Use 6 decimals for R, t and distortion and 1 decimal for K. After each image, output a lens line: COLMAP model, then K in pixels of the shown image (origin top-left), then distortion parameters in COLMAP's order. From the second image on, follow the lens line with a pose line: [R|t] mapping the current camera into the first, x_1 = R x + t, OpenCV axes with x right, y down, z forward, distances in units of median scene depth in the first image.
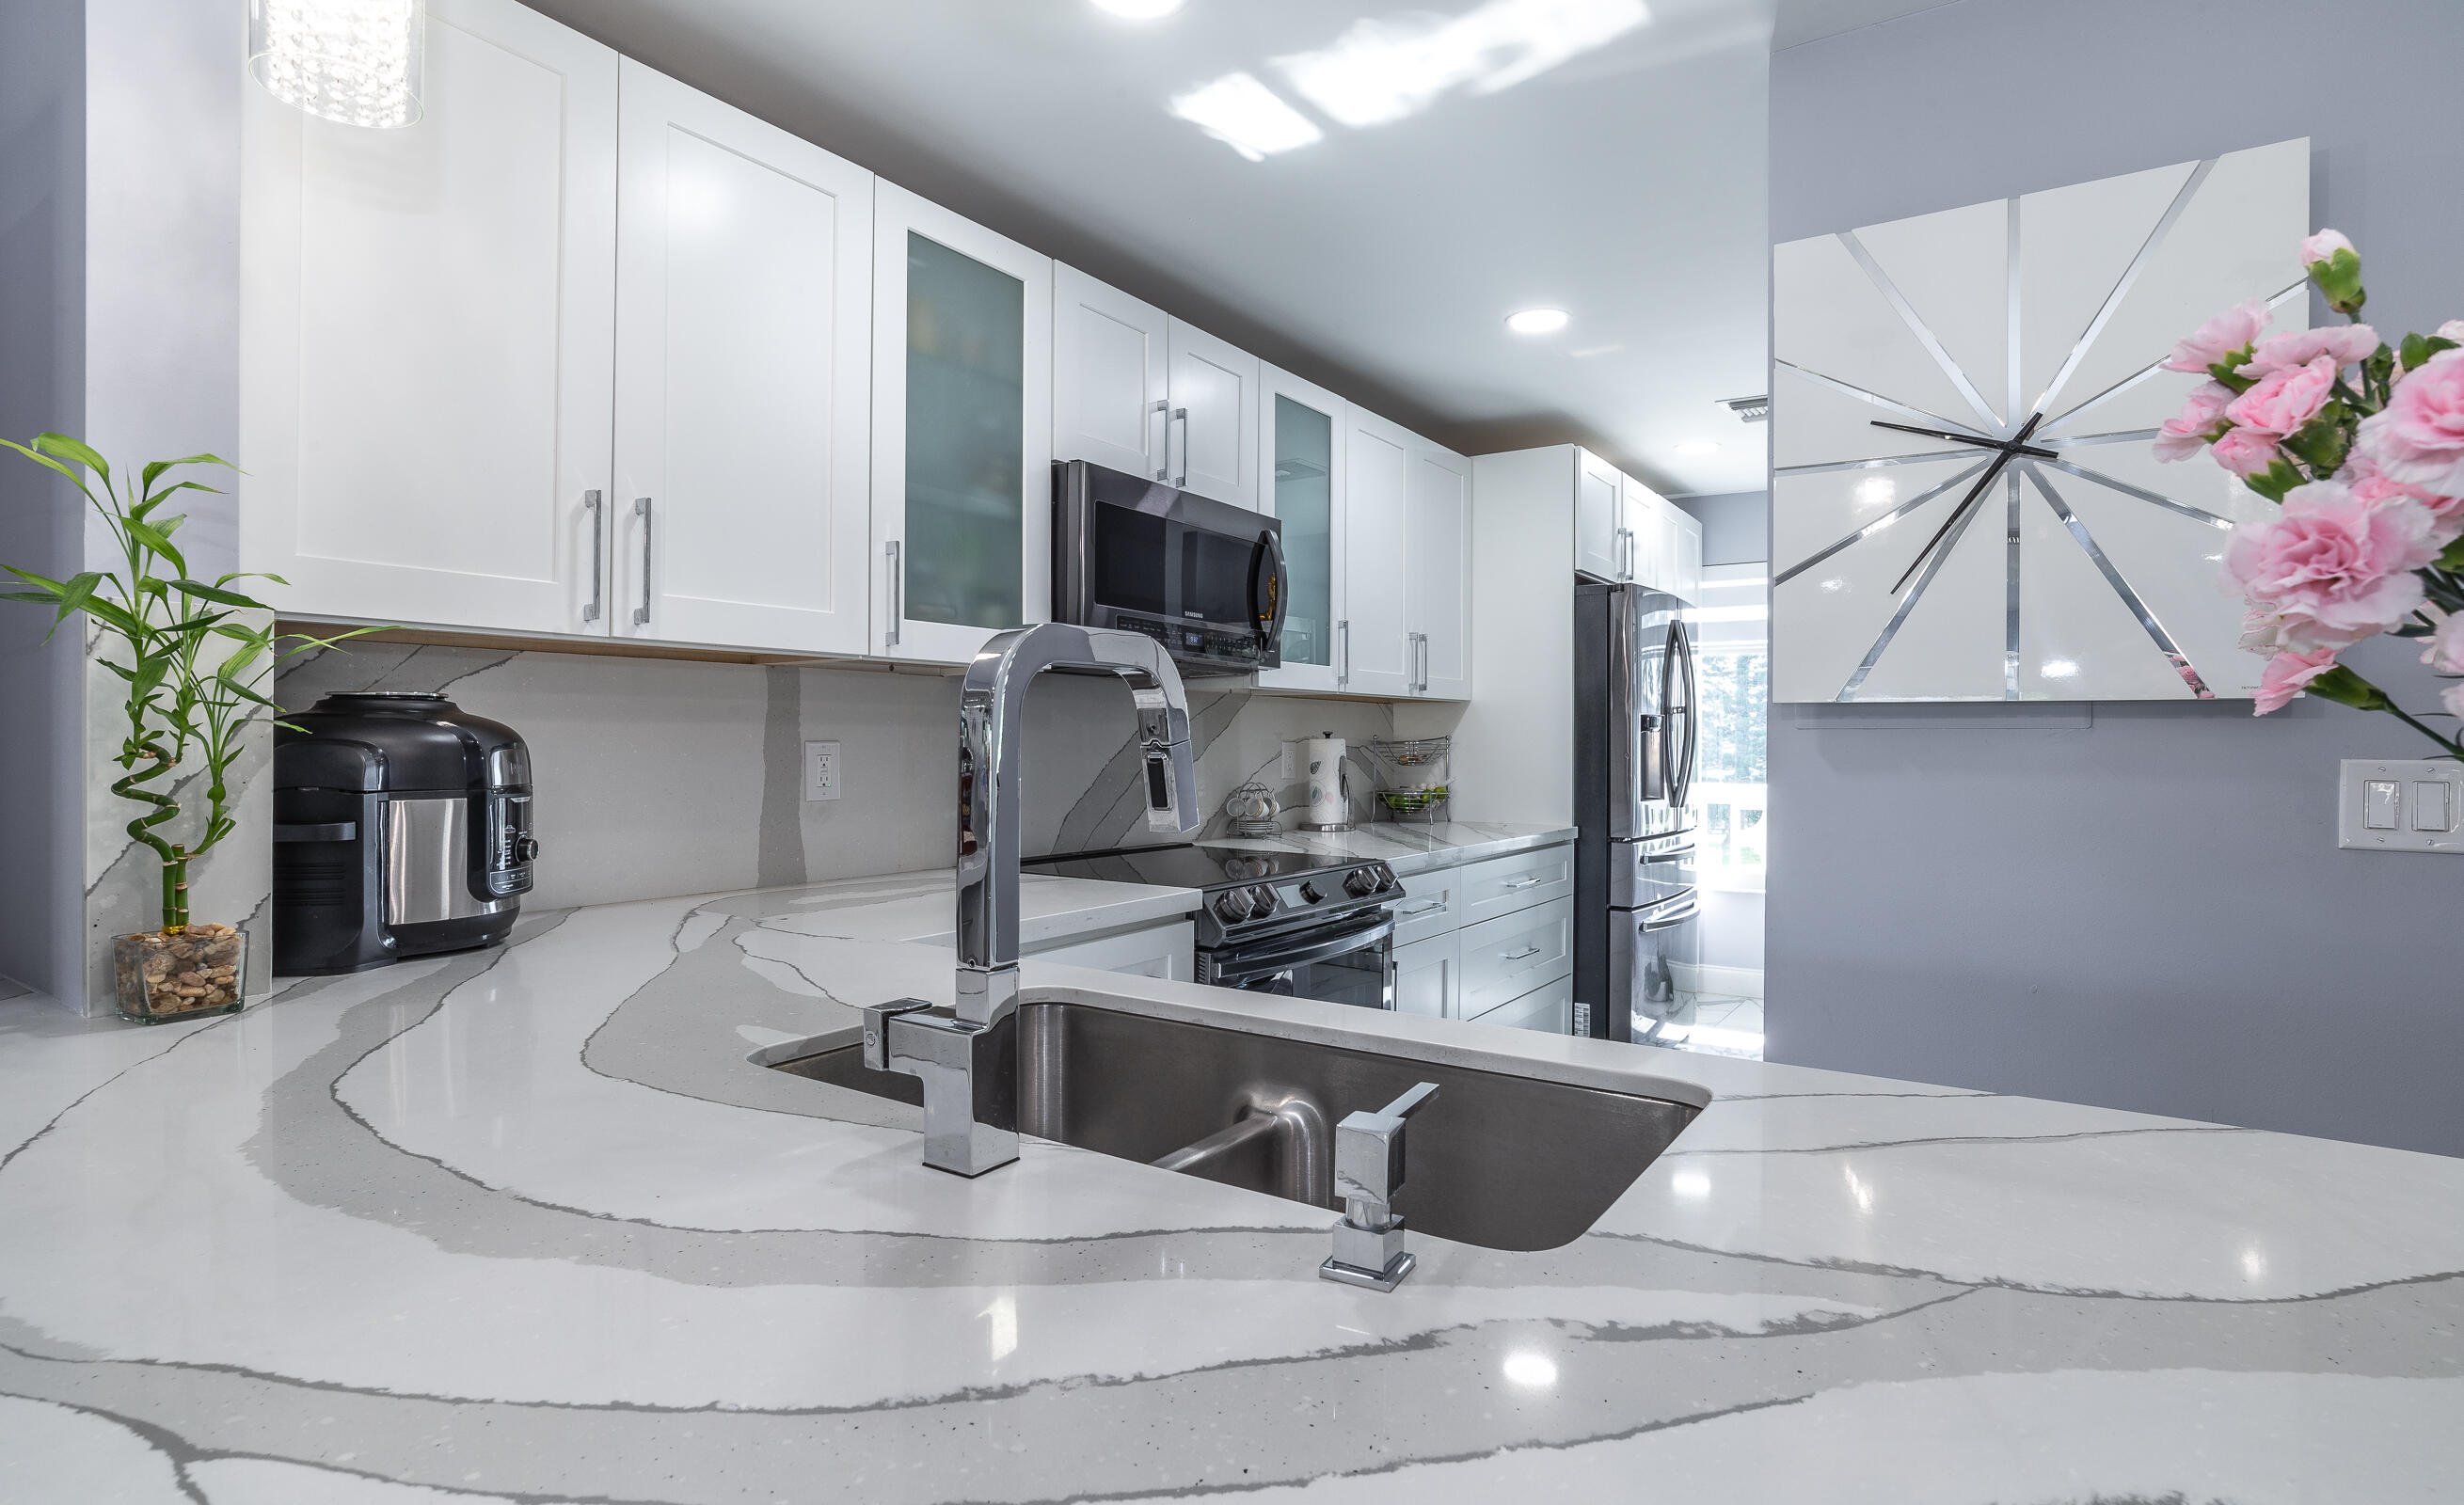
lens RADIAL K [[1237.0, 0, 1253.2], [0, 1237.0, 746.4], [0, 0, 1]] dist [-0.023466, 0.006895]
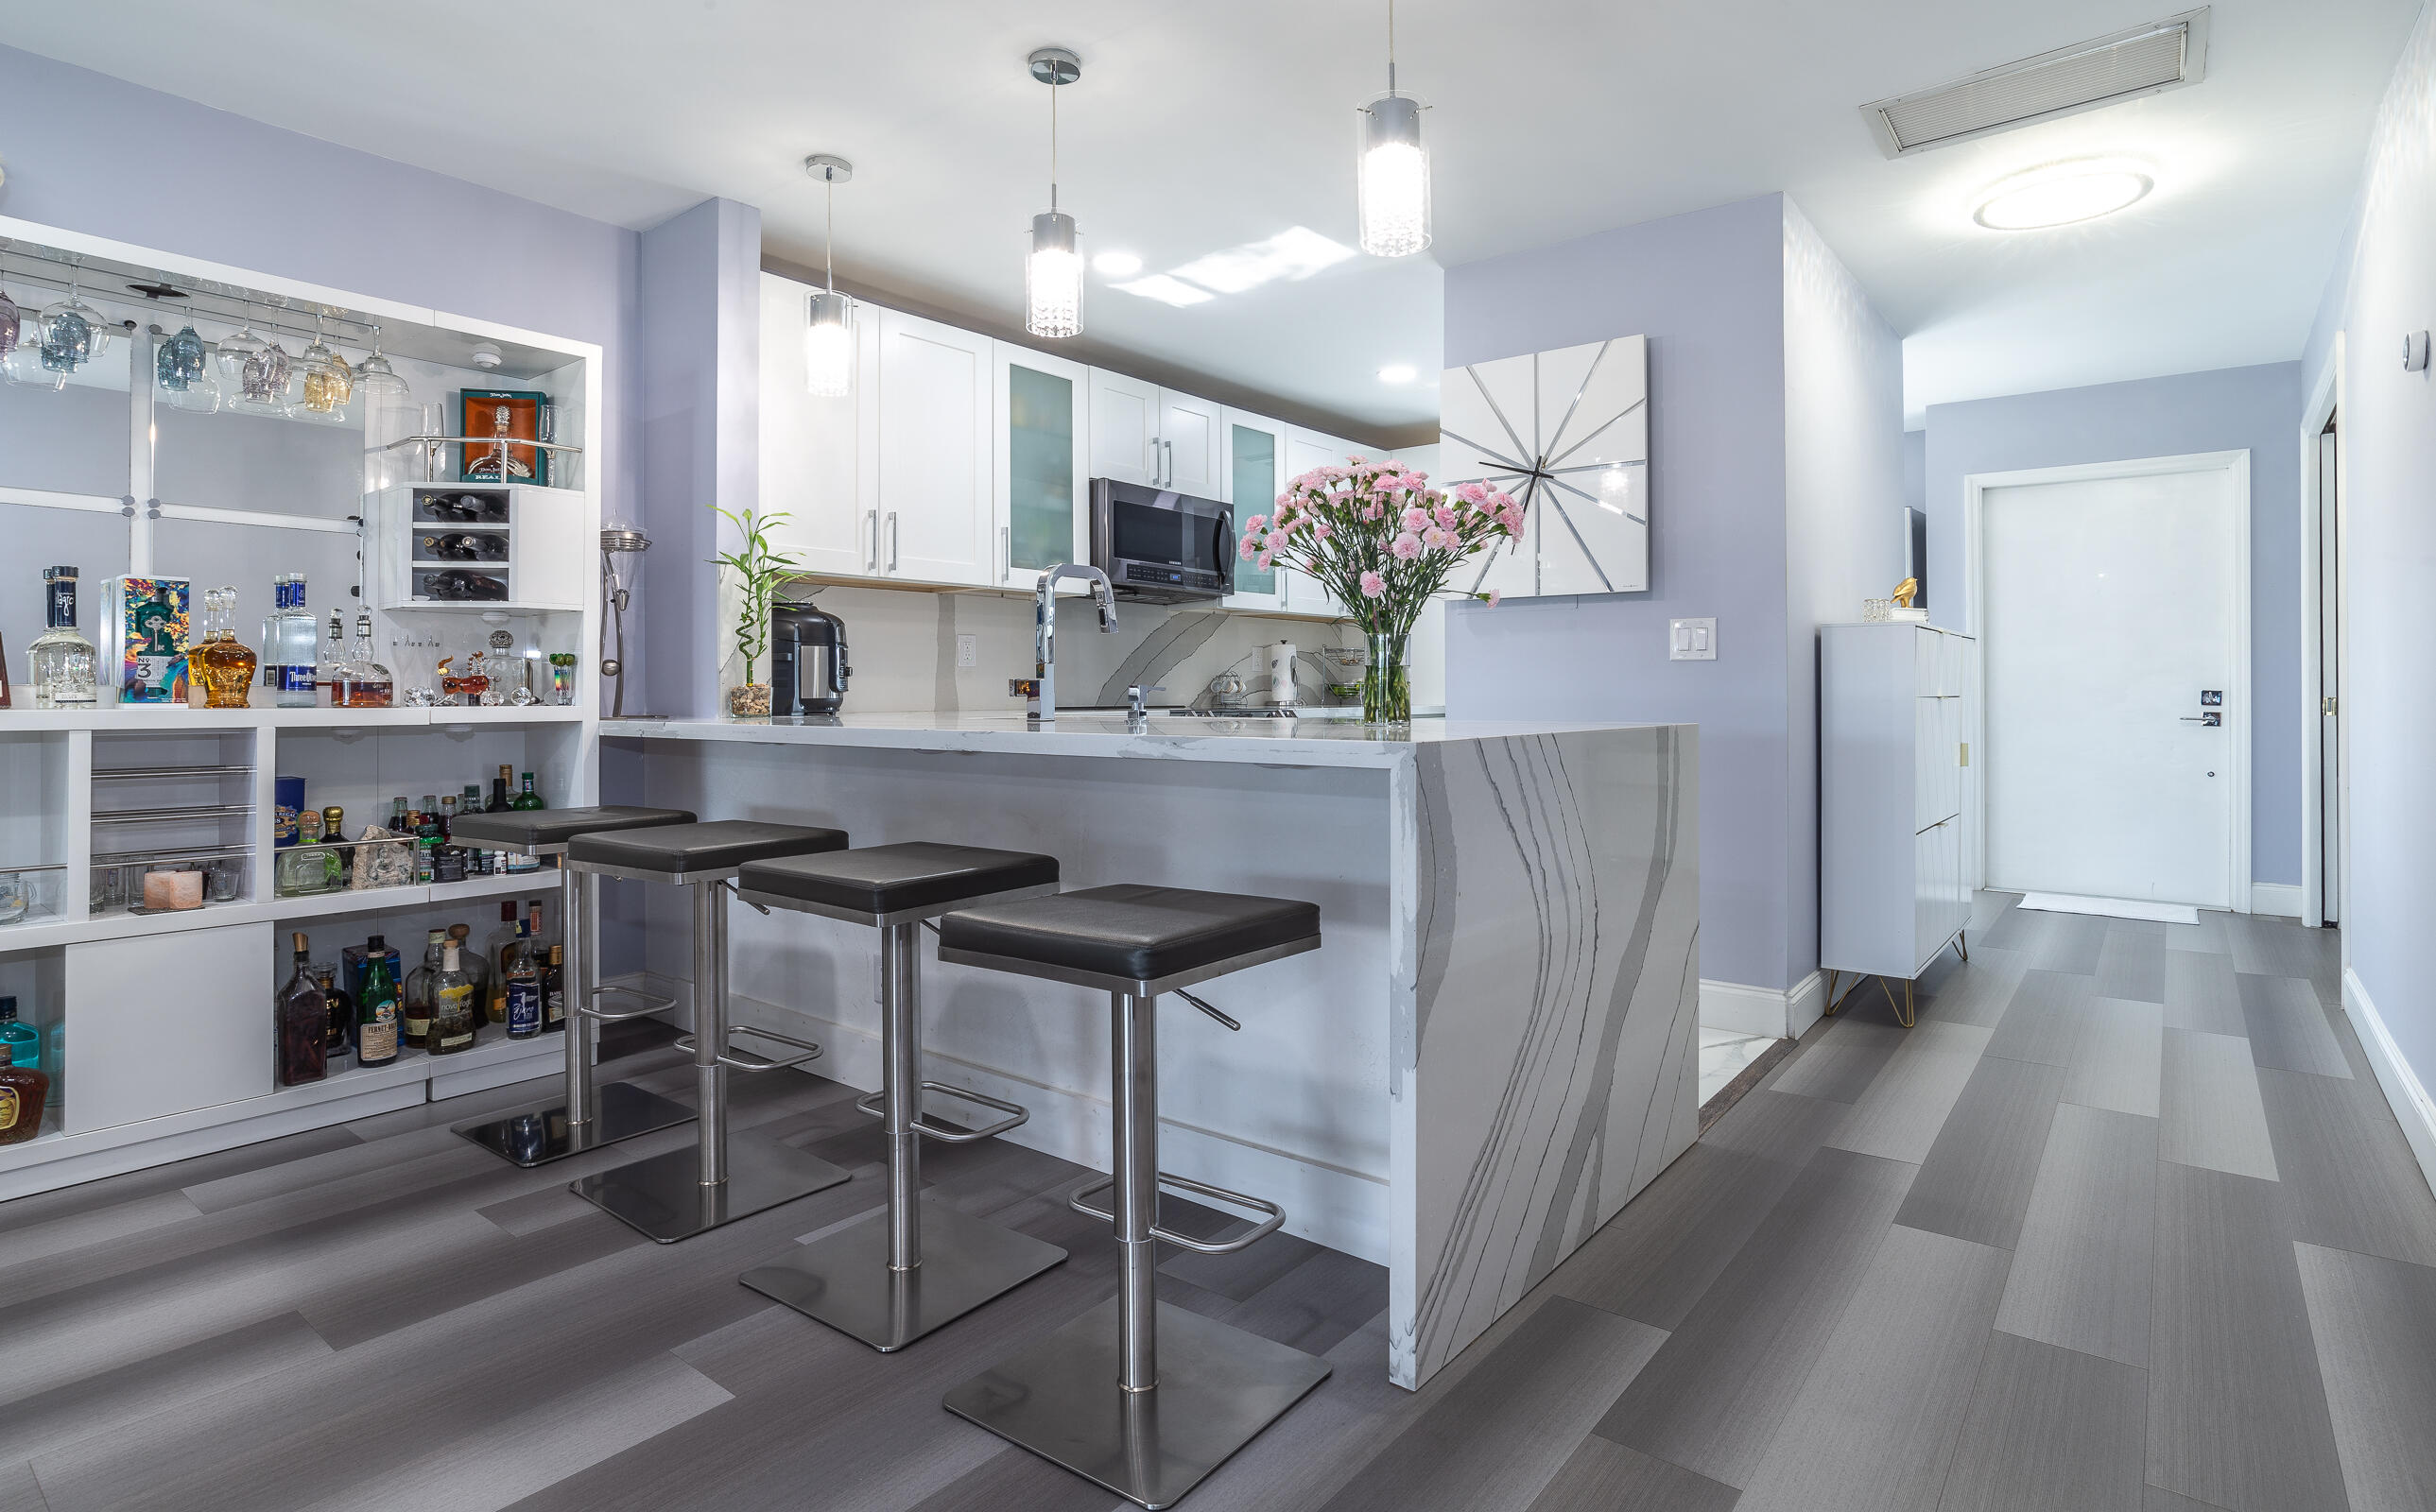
lens RADIAL K [[1247.3, 0, 1229.2], [0, 1247.3, 688.4], [0, 0, 1]] dist [-0.018251, 0.001214]
pose [[0.996313, -0.009176, -0.085306, 0.167691], [0.008493, 0.999929, -0.008371, 0.079617], [0.085377, 0.007615, 0.996320, -0.686851]]
